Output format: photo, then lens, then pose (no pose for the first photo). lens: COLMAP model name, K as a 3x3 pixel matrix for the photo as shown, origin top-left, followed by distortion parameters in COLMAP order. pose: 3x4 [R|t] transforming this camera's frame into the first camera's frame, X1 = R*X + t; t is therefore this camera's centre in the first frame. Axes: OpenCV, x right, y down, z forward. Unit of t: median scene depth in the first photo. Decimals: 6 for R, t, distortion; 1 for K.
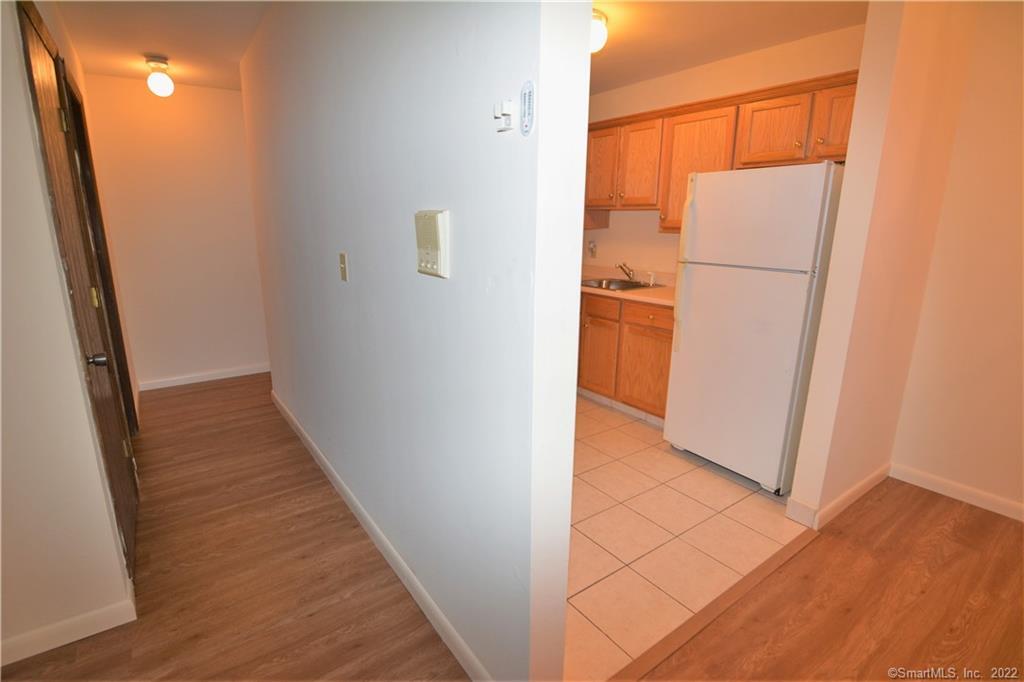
lens RADIAL K [[496.6, 0, 508.6], [0, 496.6, 342.2], [0, 0, 1]] dist [-0.001076, -0.011366]
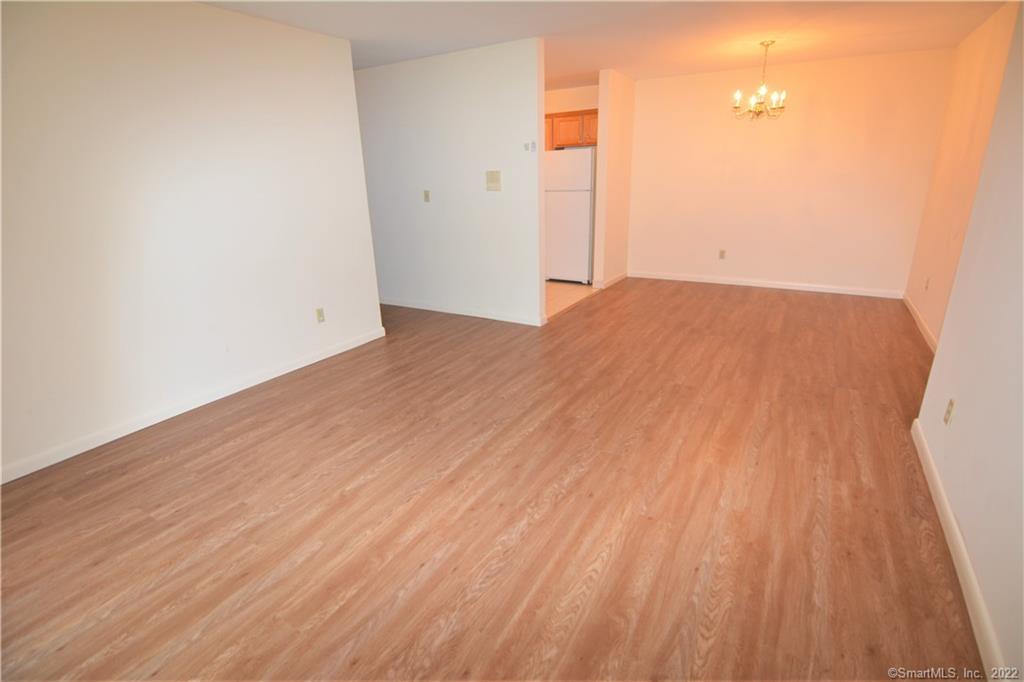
lens RADIAL K [[496.6, 0, 508.6], [0, 496.6, 342.2], [0, 0, 1]] dist [-0.001076, -0.011366]
pose [[0.917319, -0.157492, 0.365681, -0.726533], [0.130171, 0.986599, 0.098374, 0.279270], [-0.376274, -0.042640, 0.925527, -1.082520]]
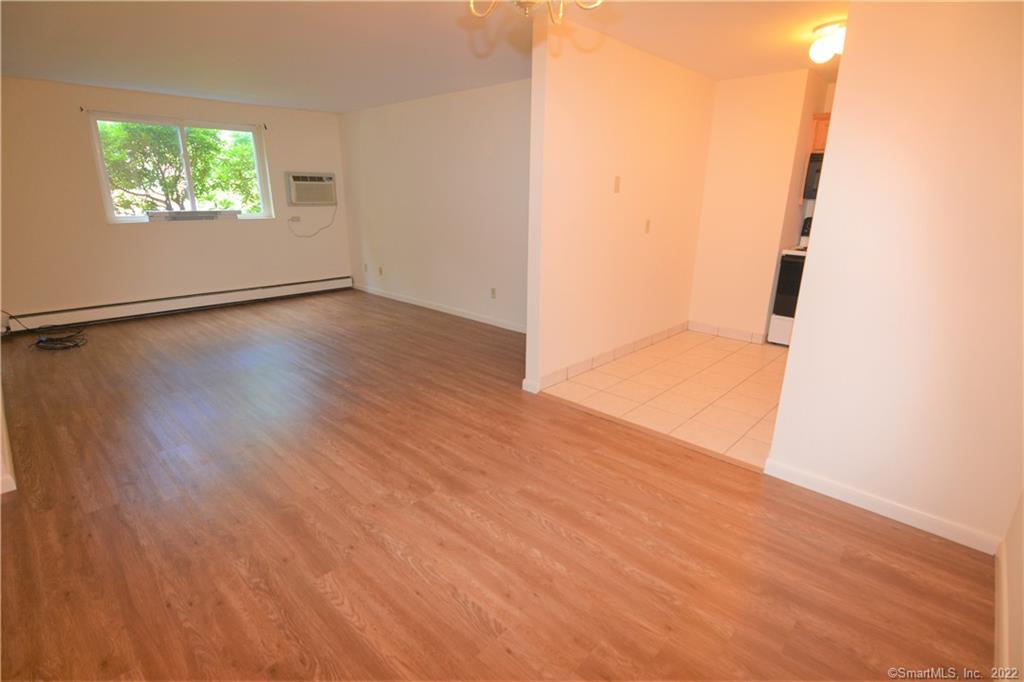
lens RADIAL K [[496.6, 0, 508.6], [0, 496.6, 342.2], [0, 0, 1]] dist [-0.001076, -0.011366]
pose [[0.184300, 0.279069, -0.942419, 1.254165], [-0.246891, 0.941245, 0.230439, -0.014223], [0.951356, 0.190205, 0.242372, 0.093610]]
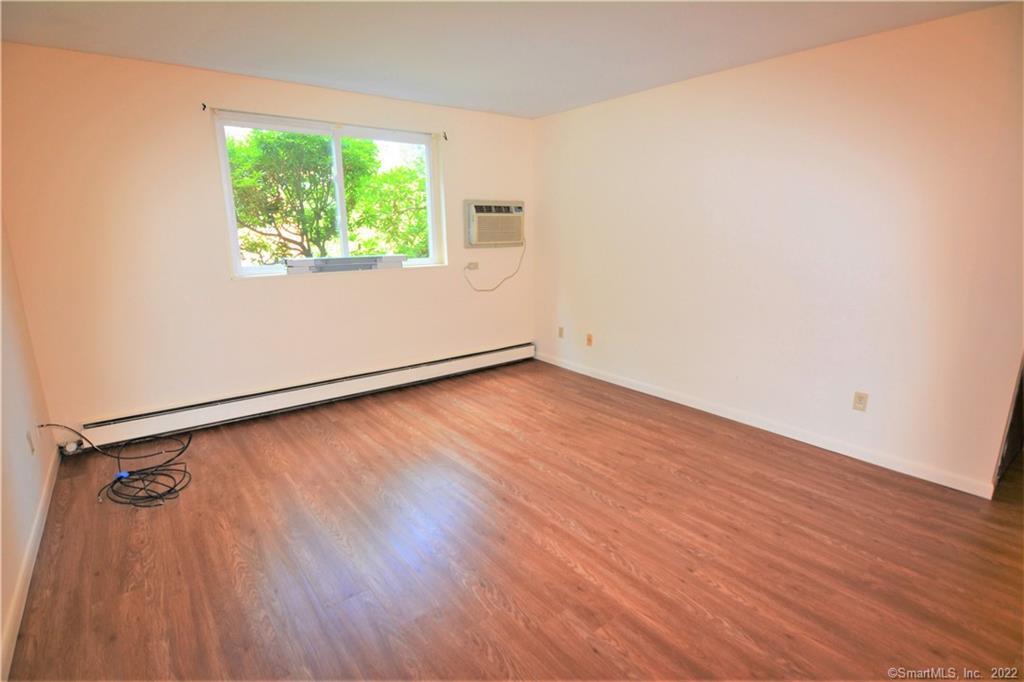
lens RADIAL K [[496.6, 0, 508.6], [0, 496.6, 342.2], [0, 0, 1]] dist [-0.001076, -0.011366]
pose [[0.034202, 0.219867, -0.974930, 0.323330], [-0.234463, 0.950042, 0.206028, 0.105328], [0.971523, 0.221538, 0.084044, -0.396097]]
